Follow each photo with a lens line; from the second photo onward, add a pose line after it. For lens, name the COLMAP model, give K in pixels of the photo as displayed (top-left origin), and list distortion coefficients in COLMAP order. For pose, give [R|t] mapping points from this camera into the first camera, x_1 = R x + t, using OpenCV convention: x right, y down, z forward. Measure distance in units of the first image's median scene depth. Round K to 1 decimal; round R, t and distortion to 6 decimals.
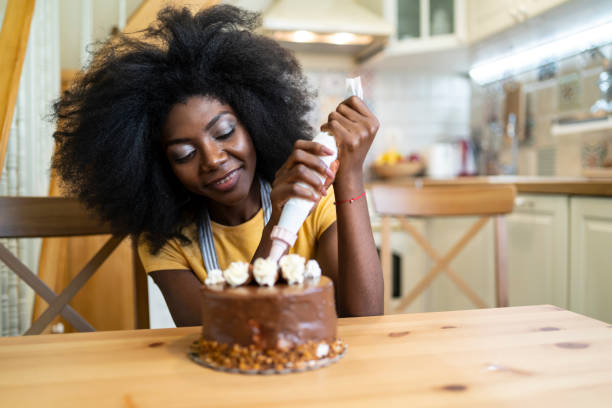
lens RADIAL K [[590.4, 0, 300.6], [0, 590.4, 203.0], [0, 0, 1]] dist [-0.050686, 0.022820]
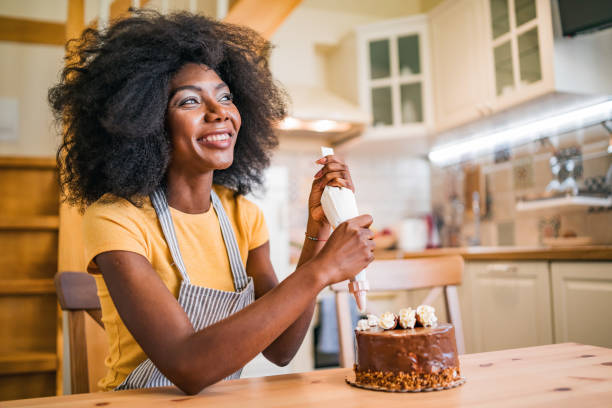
lens RADIAL K [[598.9, 0, 319.2], [0, 598.9, 202.4], [0, 0, 1]] dist [-0.069682, 0.003377]
pose [[0.987894, -0.006776, 0.154983, -0.235432], [0.026703, 0.991561, -0.126859, 0.011307], [-0.152816, 0.129461, 0.979738, -0.165792]]
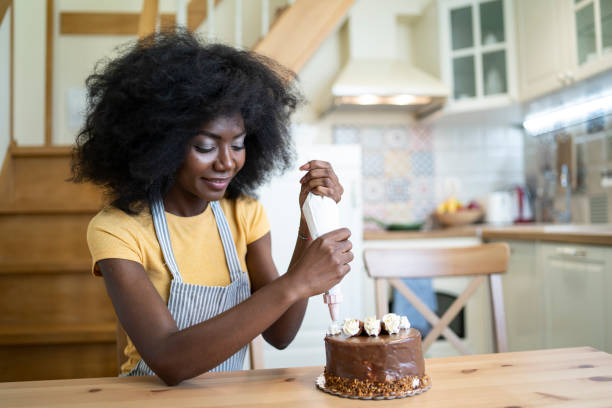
lens RADIAL K [[593.9, 0, 306.0], [0, 593.9, 204.0], [0, 0, 1]] dist [-0.073652, 0.003715]
pose [[0.996431, -0.019130, -0.082213, -0.048393], [0.014085, 0.998007, -0.061515, -0.043245], [0.083226, 0.060138, 0.994714, -0.206856]]
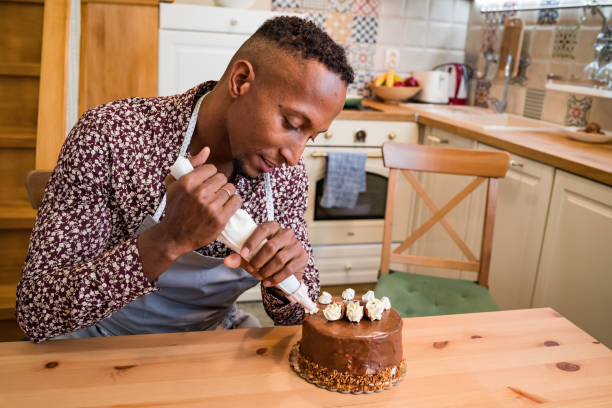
lens RADIAL K [[587.9, 0, 288.4], [0, 587.9, 204.5], [0, 0, 1]] dist [-0.082919, -0.008948]
pose [[0.997007, 0.057840, 0.051291, -0.144900], [-0.068180, 0.970623, 0.230745, -0.206203], [-0.036438, -0.233551, 0.971662, -0.105098]]
